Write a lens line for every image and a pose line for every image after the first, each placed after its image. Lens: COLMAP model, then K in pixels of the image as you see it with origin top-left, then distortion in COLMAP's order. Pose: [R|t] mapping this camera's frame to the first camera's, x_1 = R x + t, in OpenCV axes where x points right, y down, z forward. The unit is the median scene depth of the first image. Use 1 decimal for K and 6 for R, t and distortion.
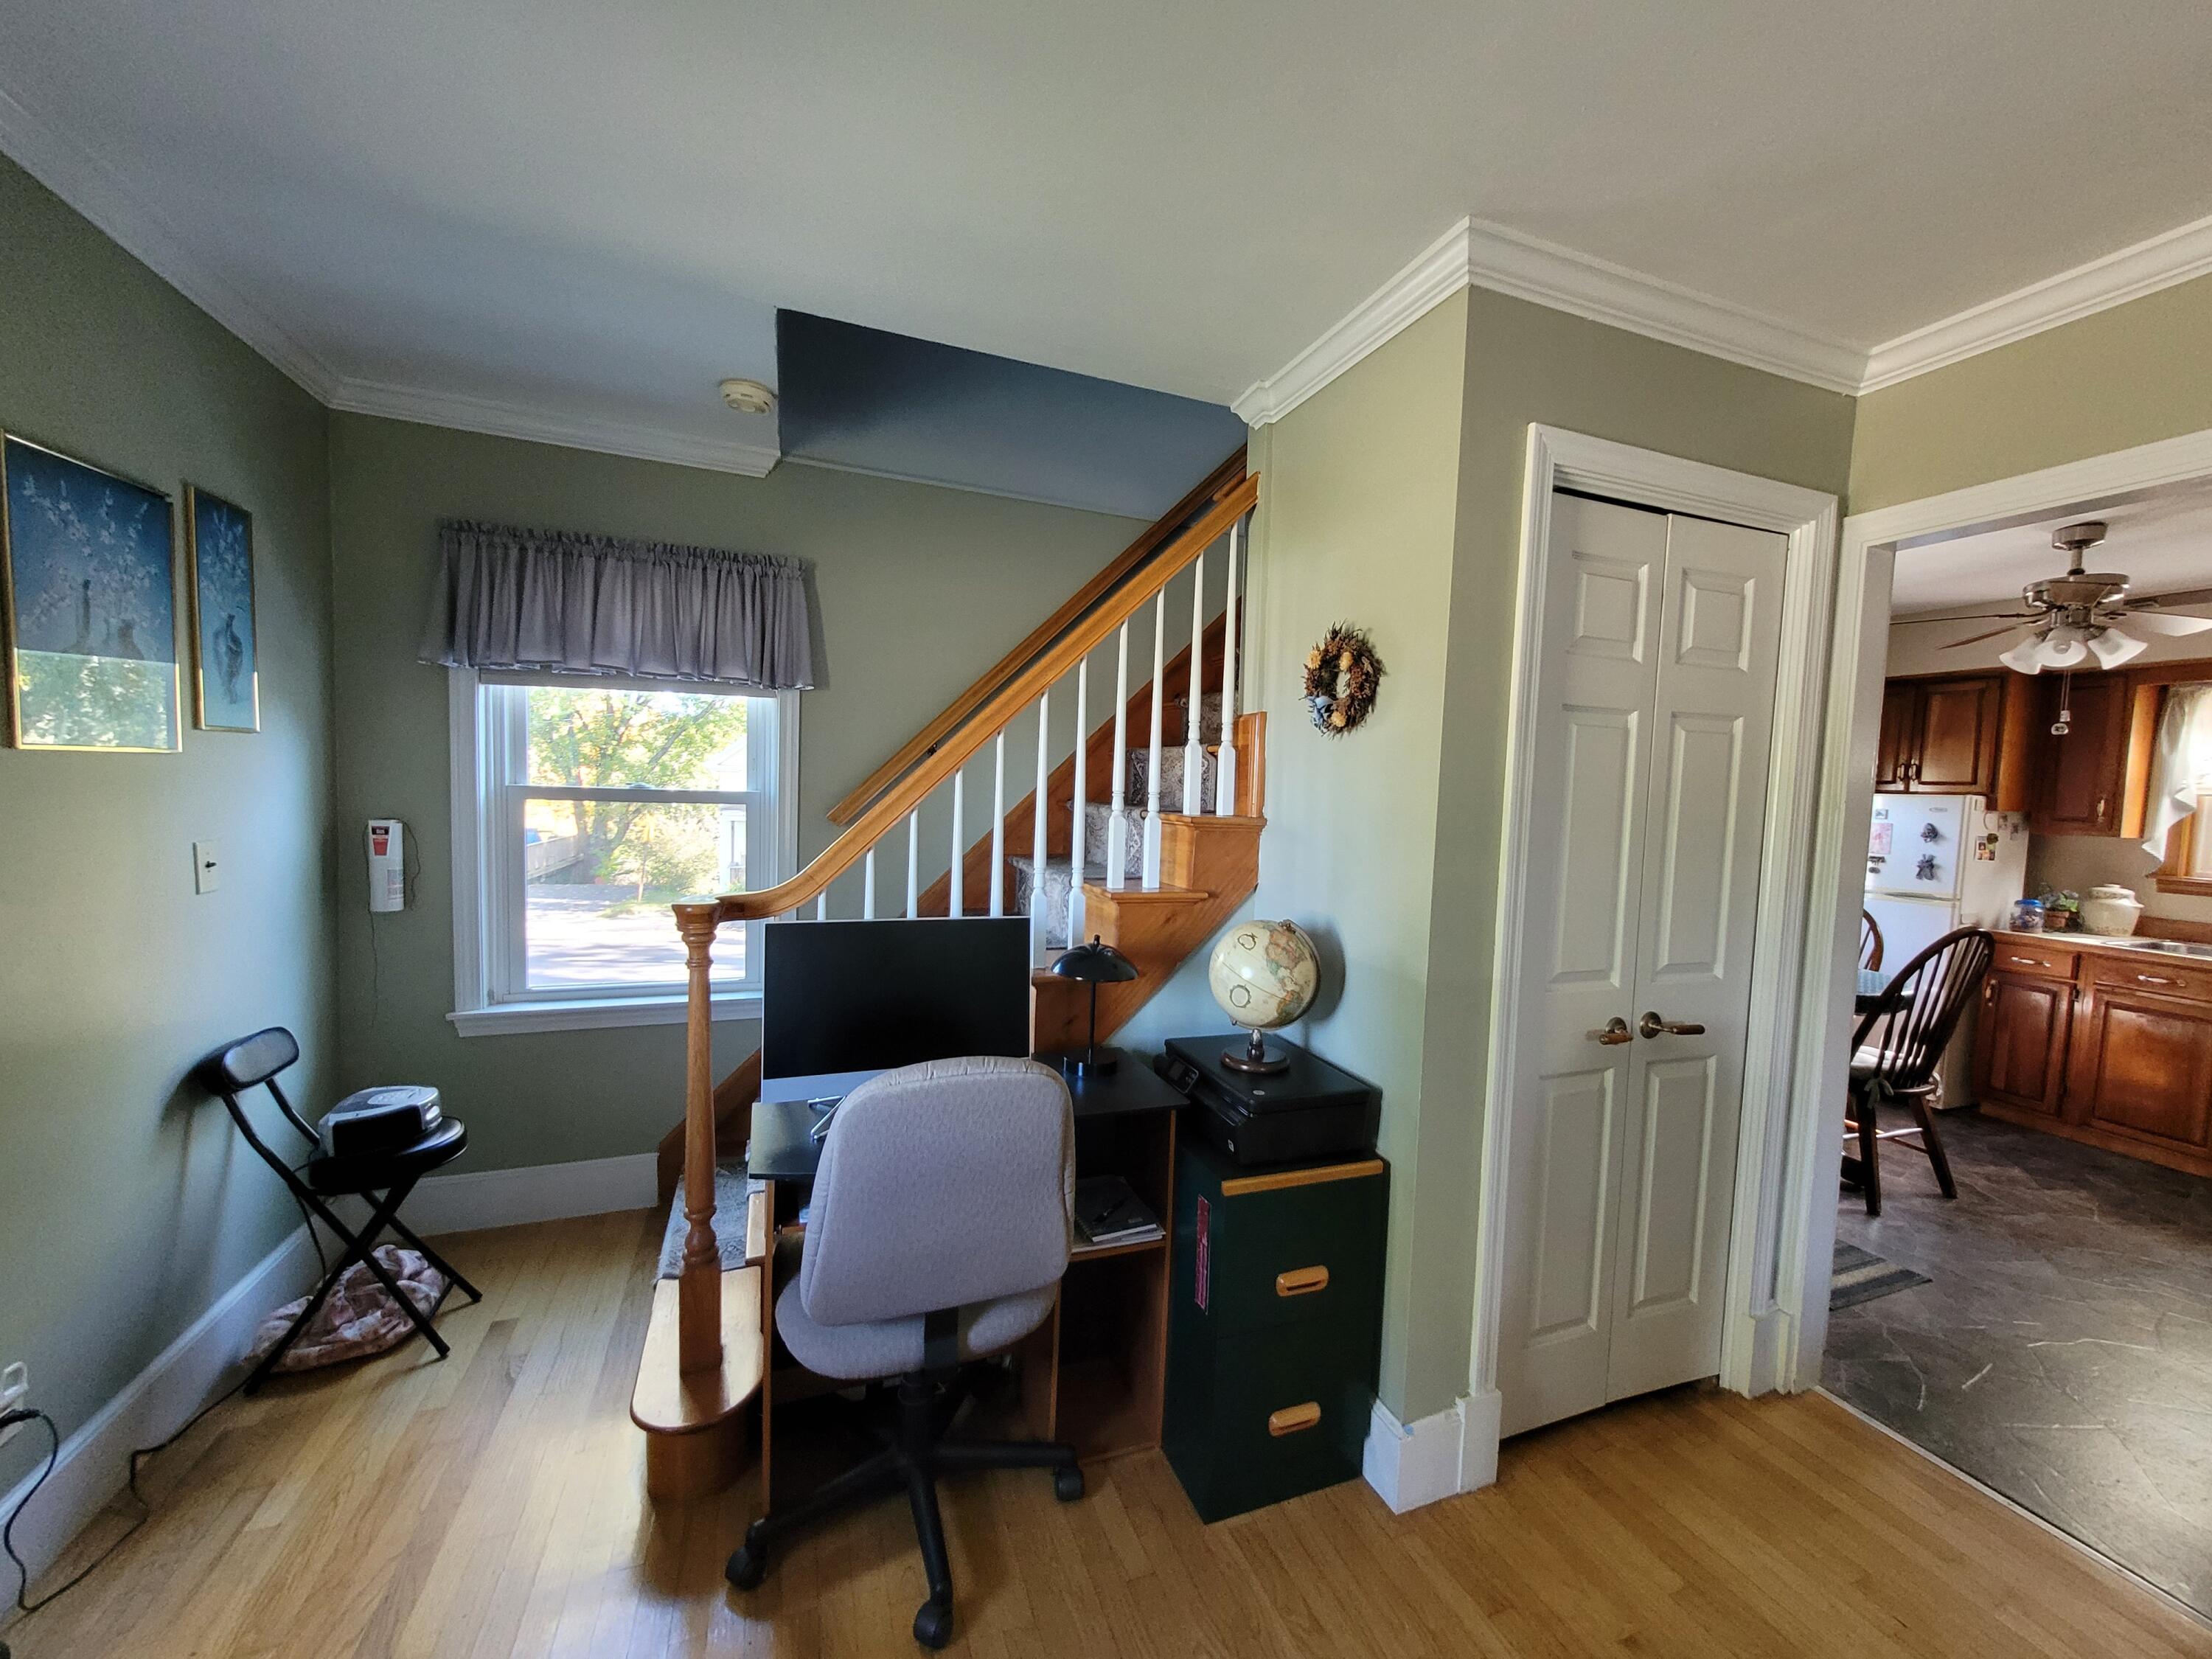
lens RADIAL K [[866.8, 0, 1114.7], [0, 866.8, 844.0], [0, 0, 1]] dist [-0.002954, 0.002769]
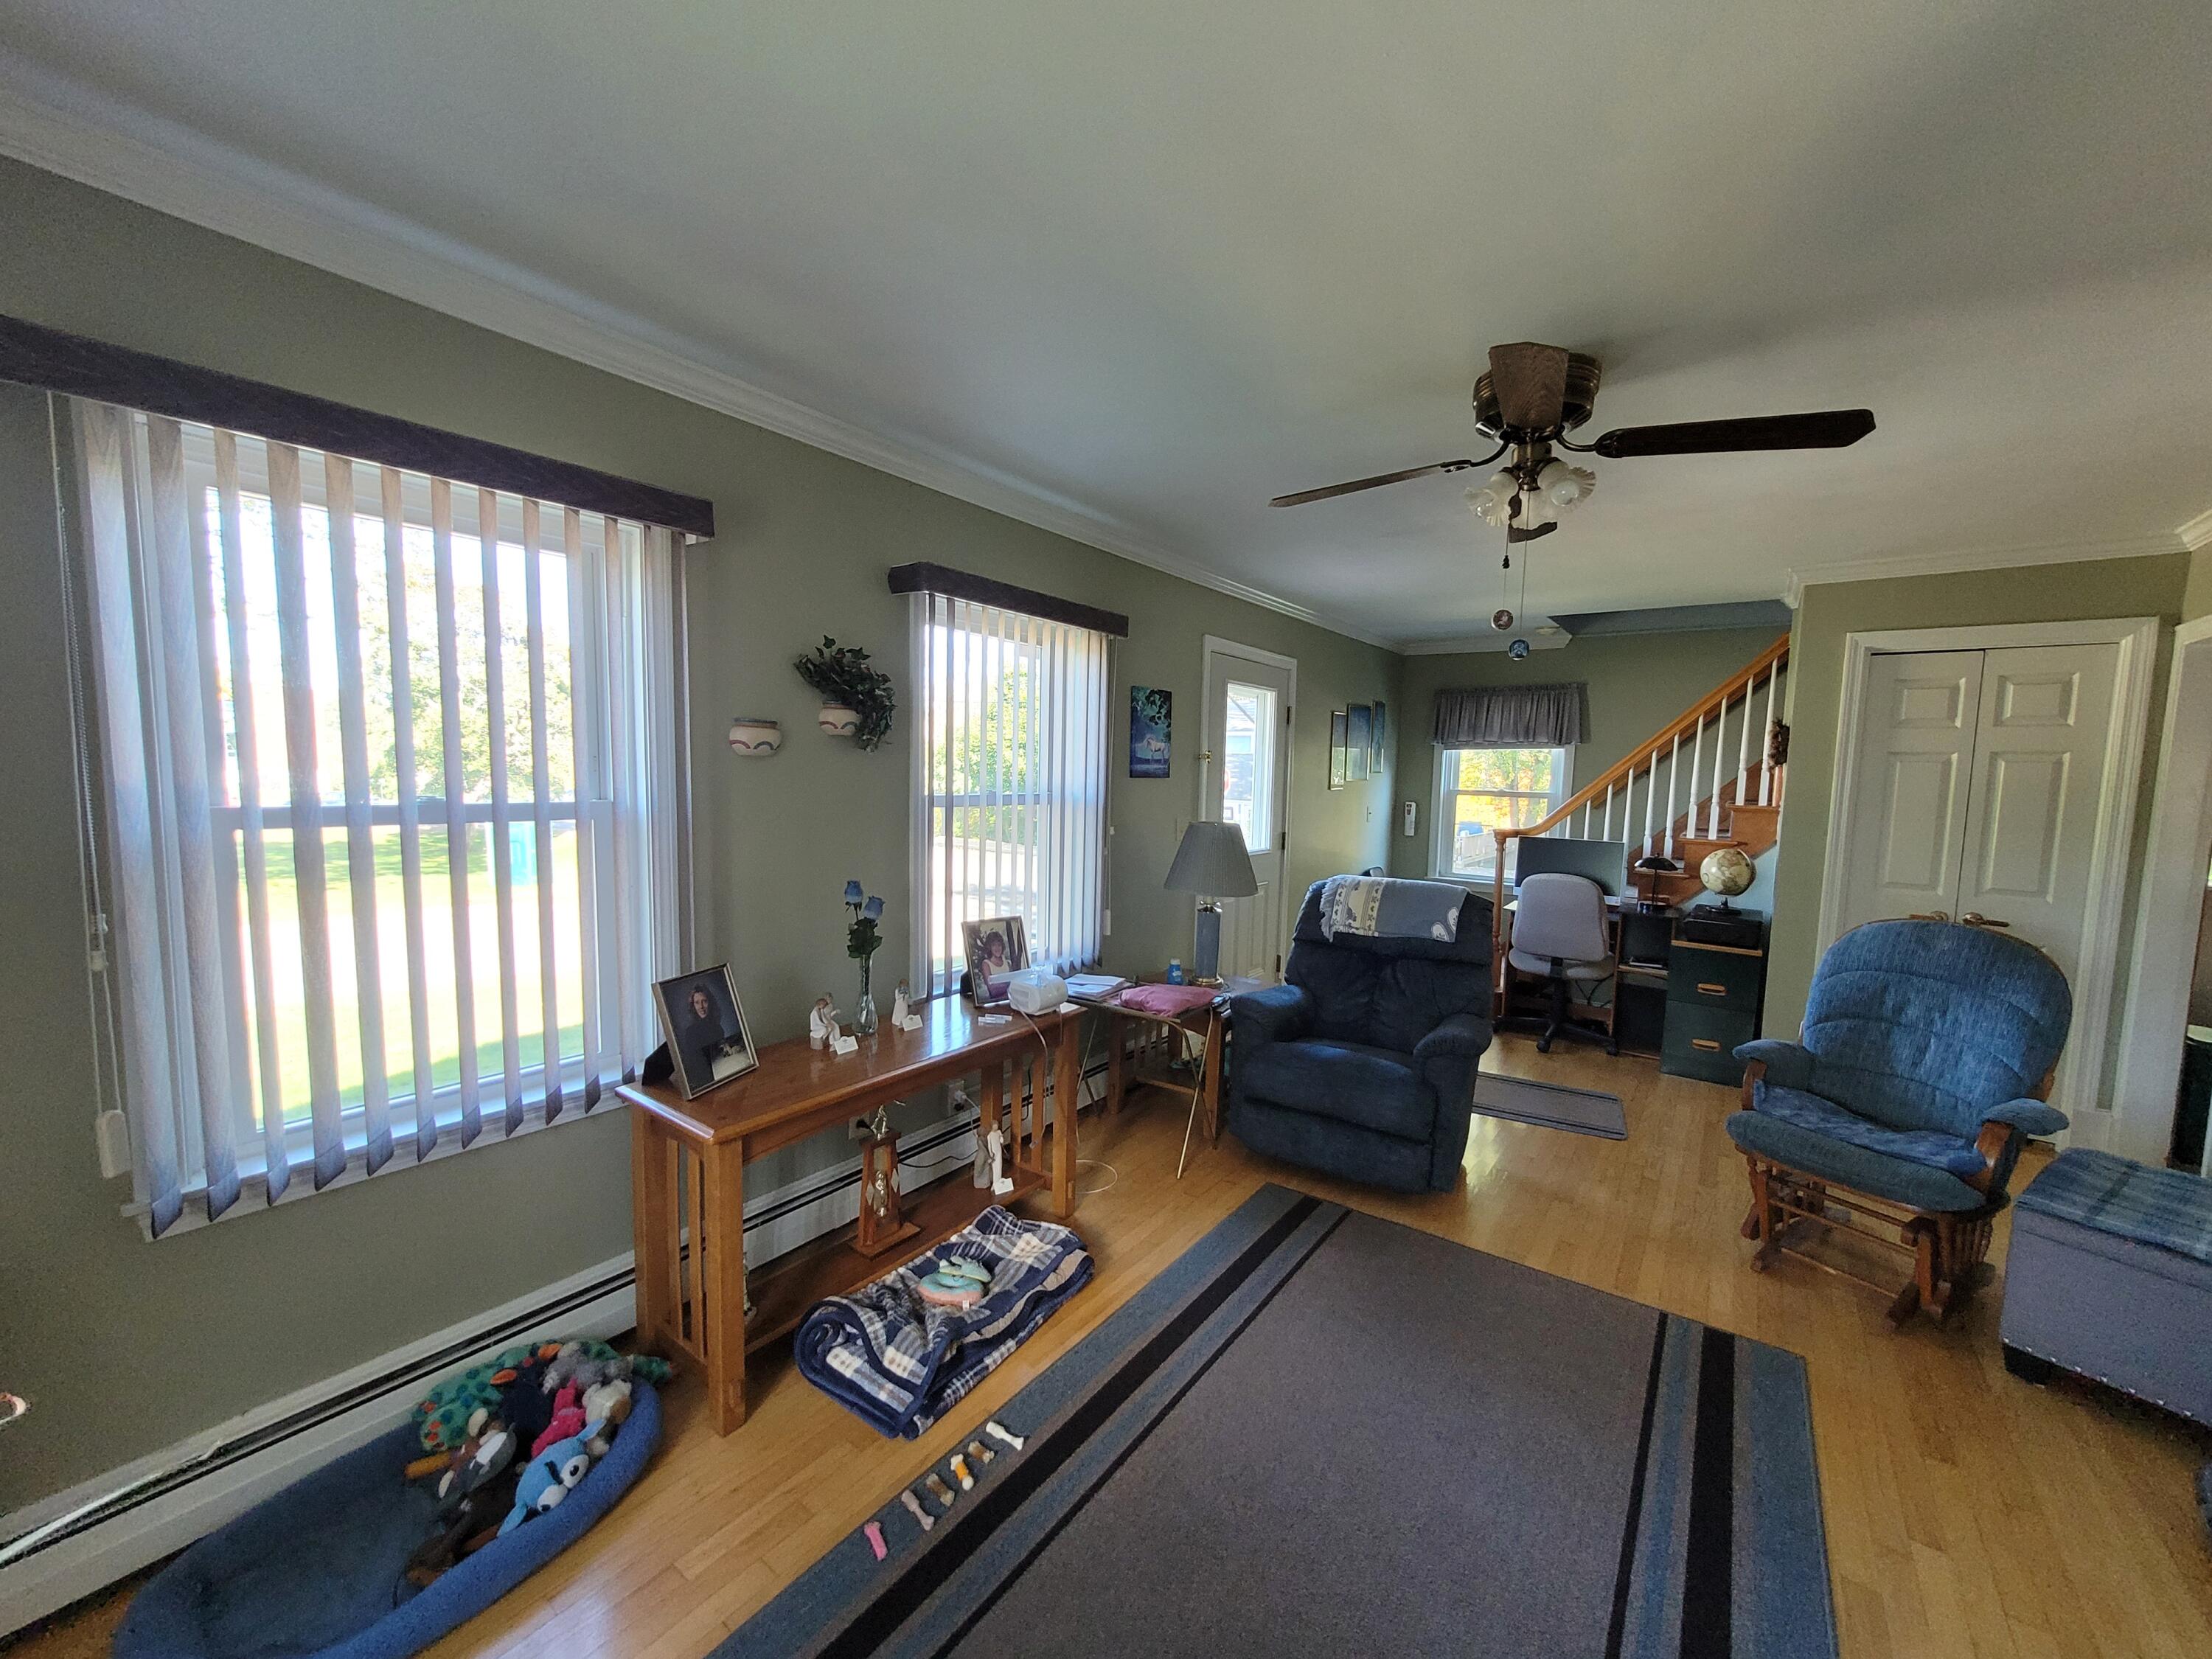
lens RADIAL K [[866.8, 0, 1114.7], [0, 866.8, 844.0], [0, 0, 1]] dist [-0.002954, 0.002769]
pose [[0.540709, 0.055382, -0.839385, 0.965443], [-0.054641, 0.998036, 0.030652, 0.074297], [0.839433, 0.029291, 0.542673, -1.281956]]
